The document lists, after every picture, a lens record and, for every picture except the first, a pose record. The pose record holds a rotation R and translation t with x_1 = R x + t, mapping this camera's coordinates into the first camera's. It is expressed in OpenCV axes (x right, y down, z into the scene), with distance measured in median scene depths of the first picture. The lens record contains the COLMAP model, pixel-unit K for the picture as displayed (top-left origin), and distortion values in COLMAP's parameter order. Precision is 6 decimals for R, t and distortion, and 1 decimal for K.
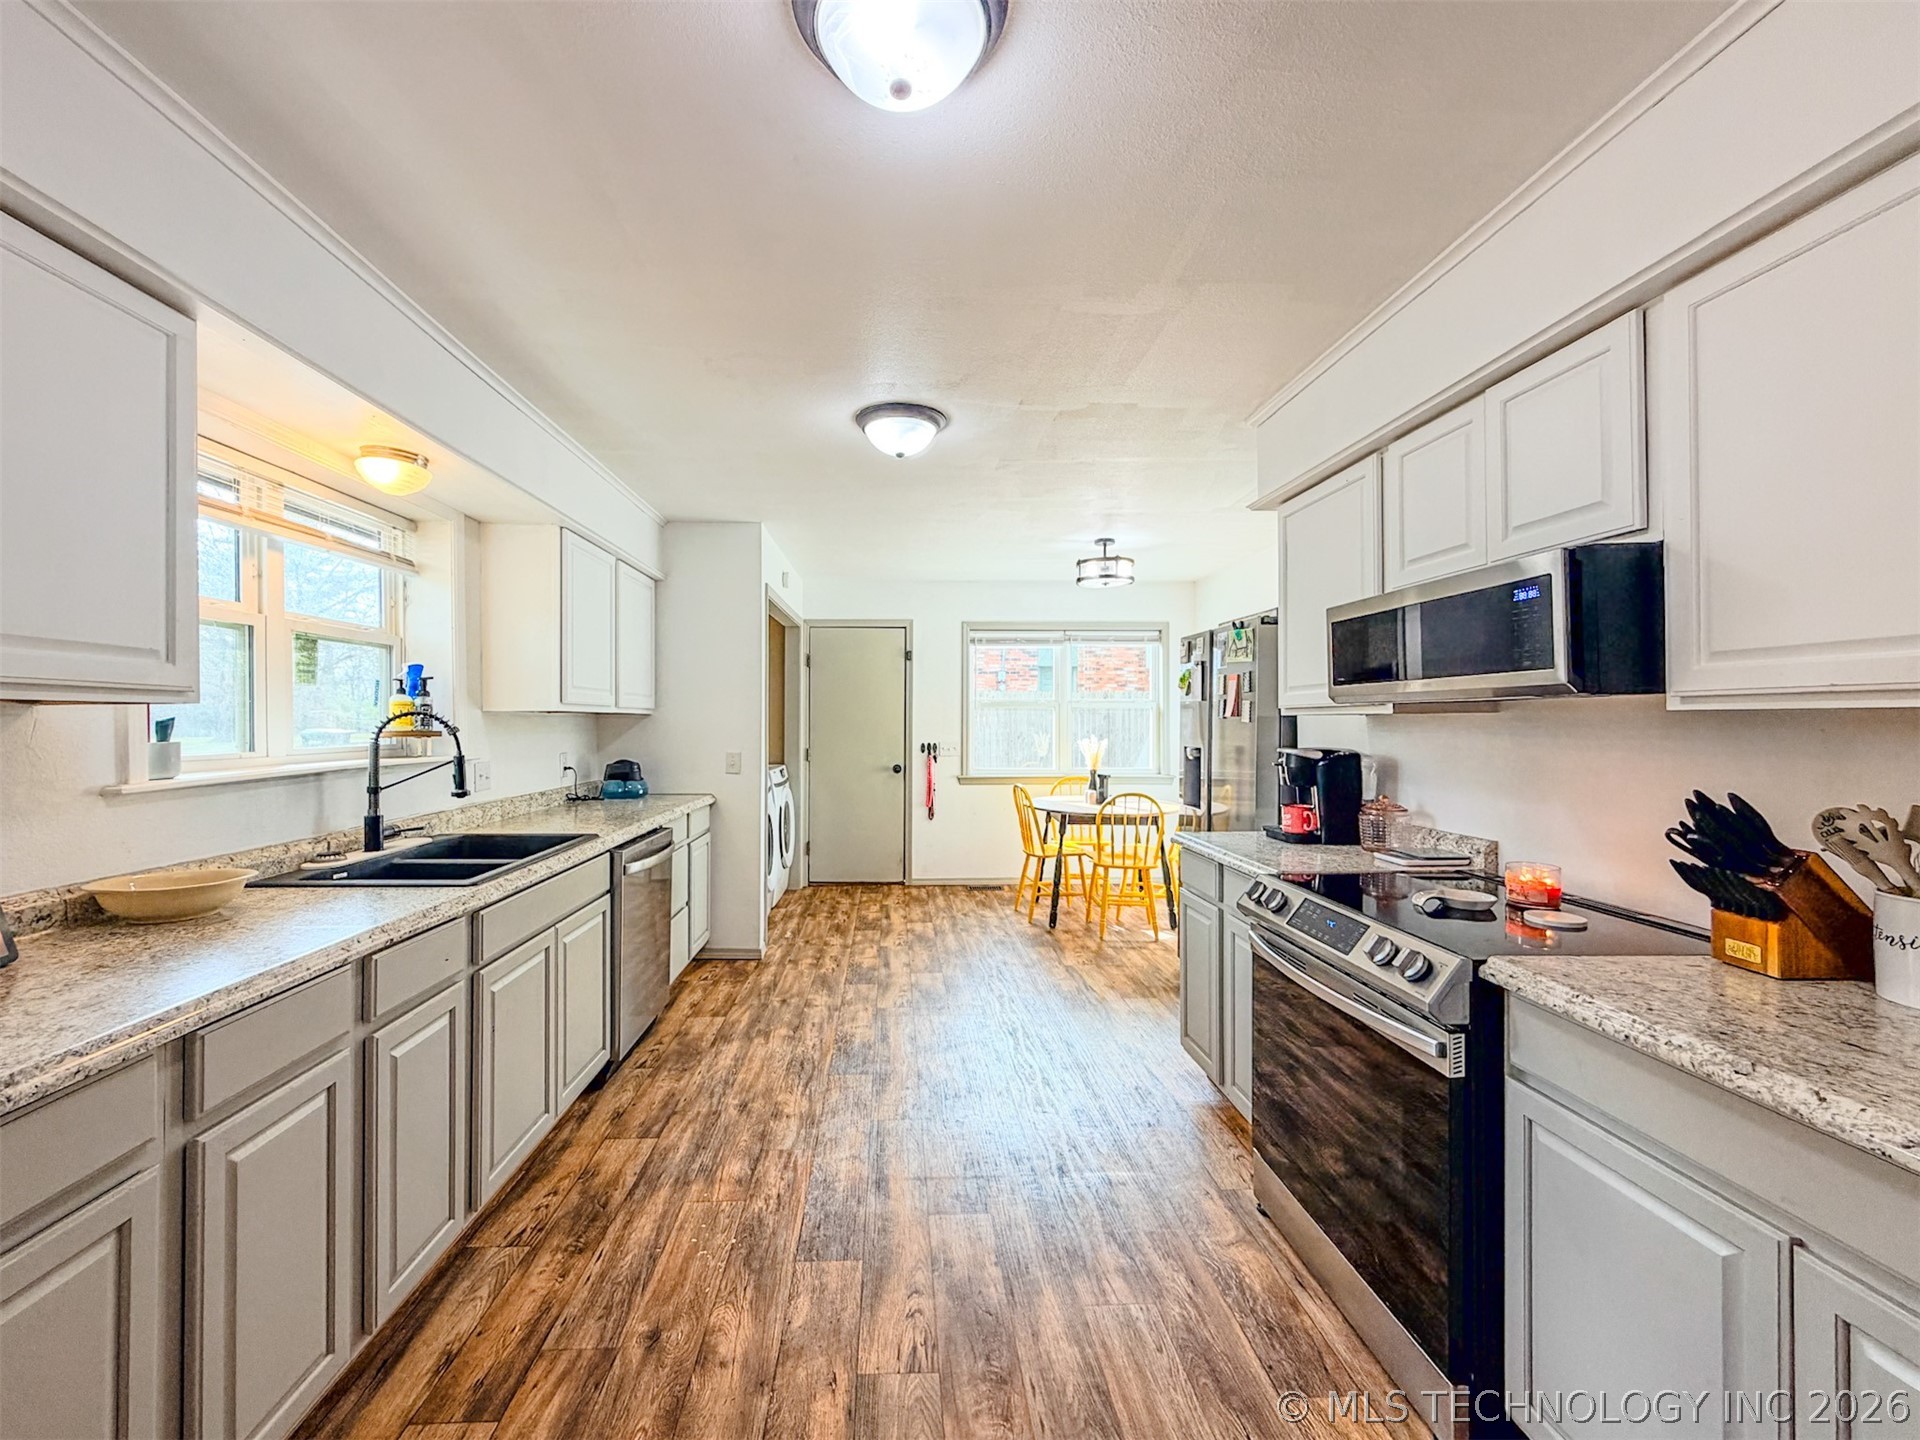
lens RADIAL K [[778.8, 0, 920.0], [0, 778.8, 714.4], [0, 0, 1]] dist [0.002463, 0.000092]
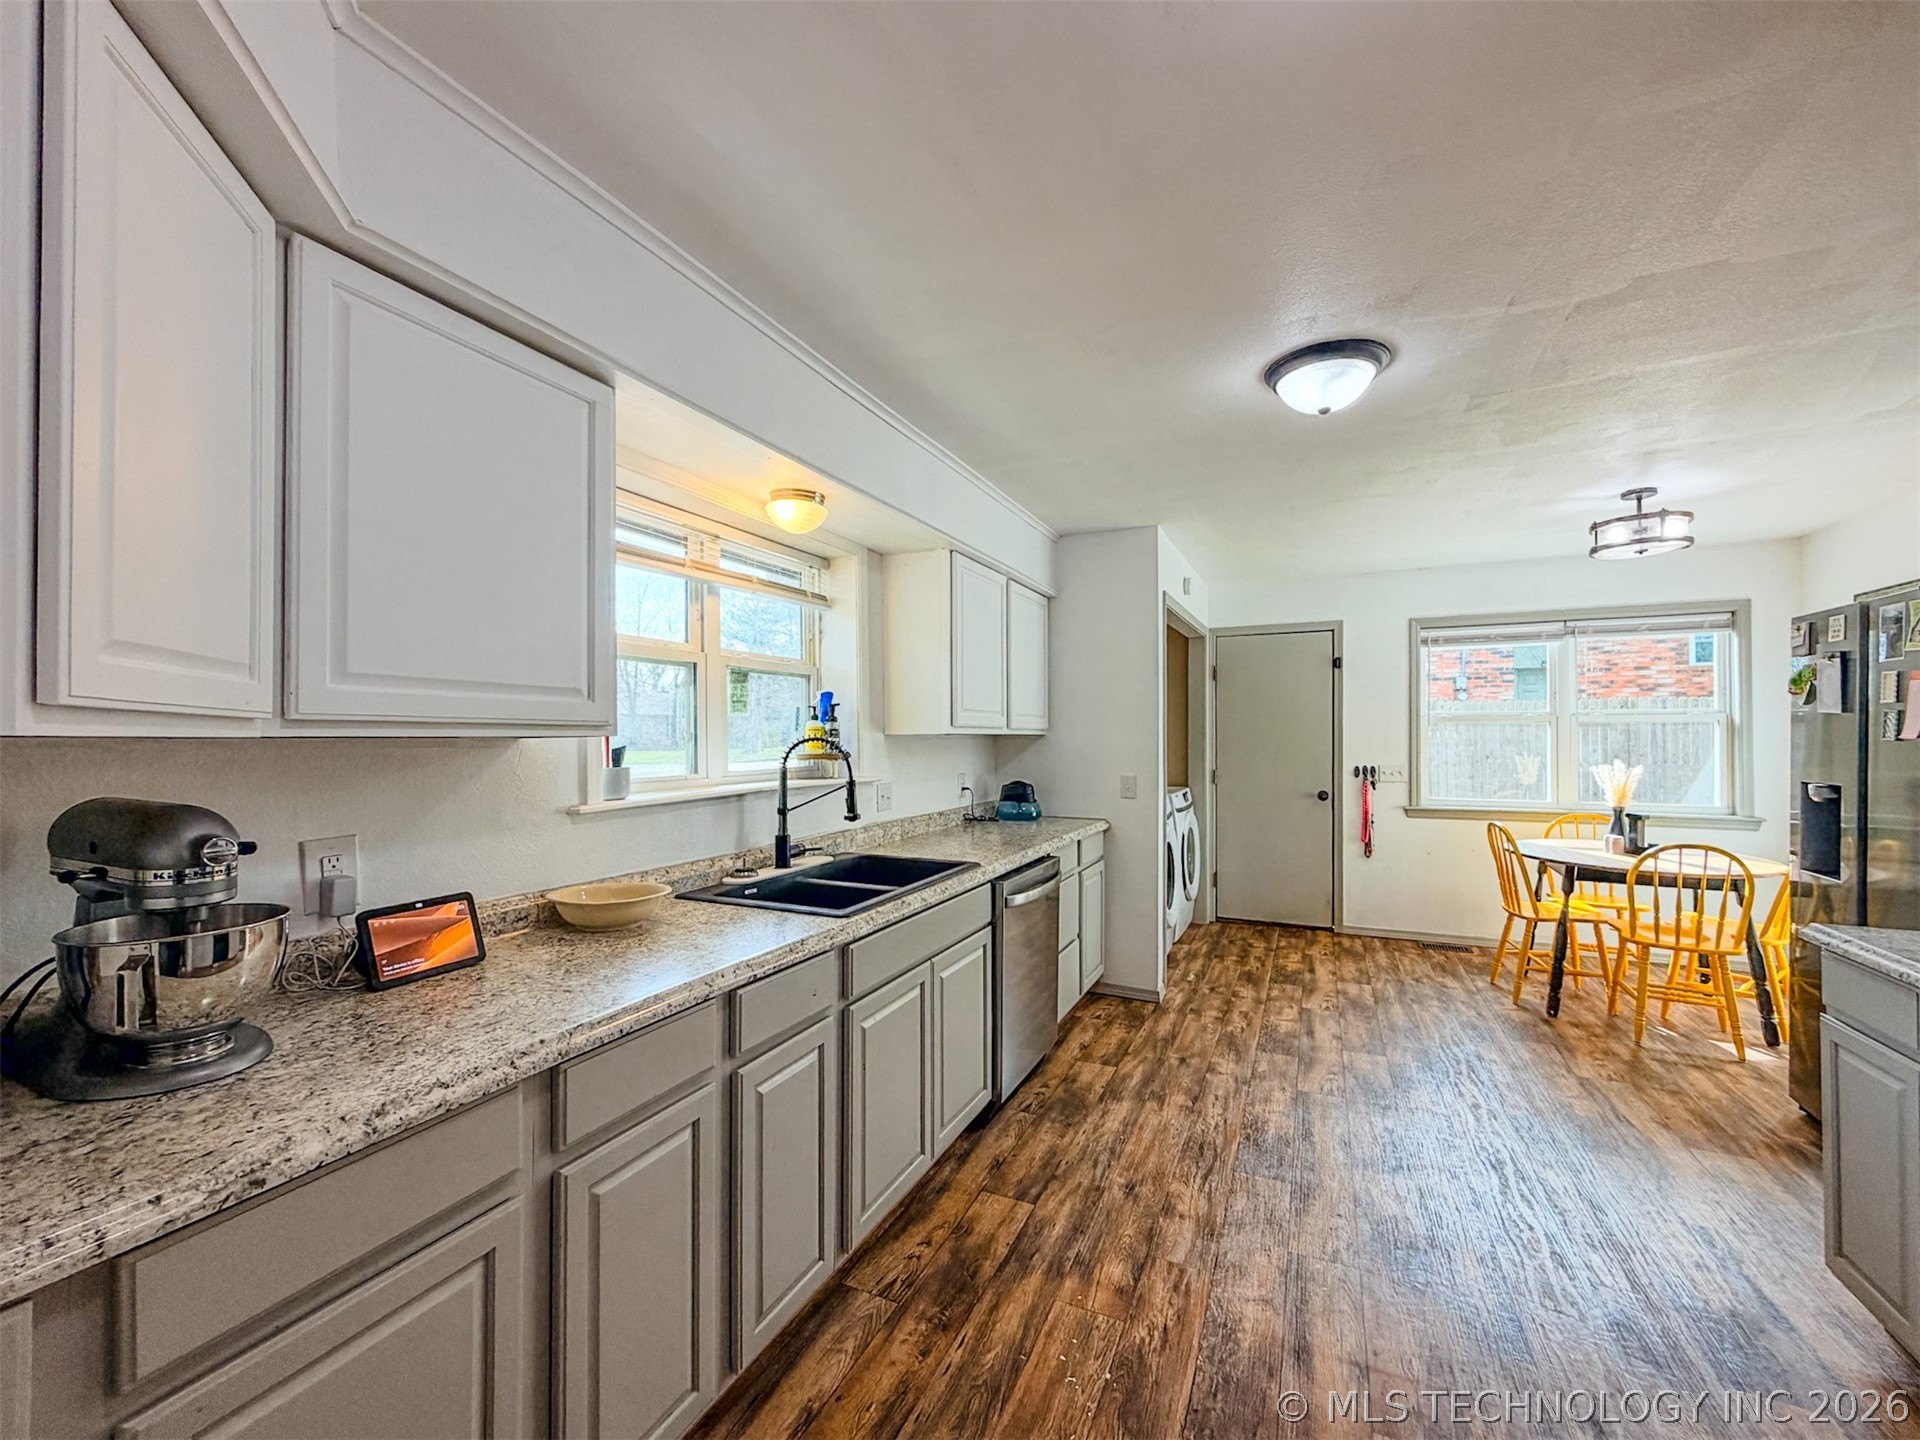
lens RADIAL K [[770.7, 0, 960.3], [0, 770.7, 731.0], [0, 0, 1]] dist [0.001389, 0.000099]
pose [[0.891713, -0.004723, -0.452576, -0.002461], [0.005975, 0.999981, 0.001336, -0.010455], [0.452561, -0.003895, 0.891725, 0.134943]]
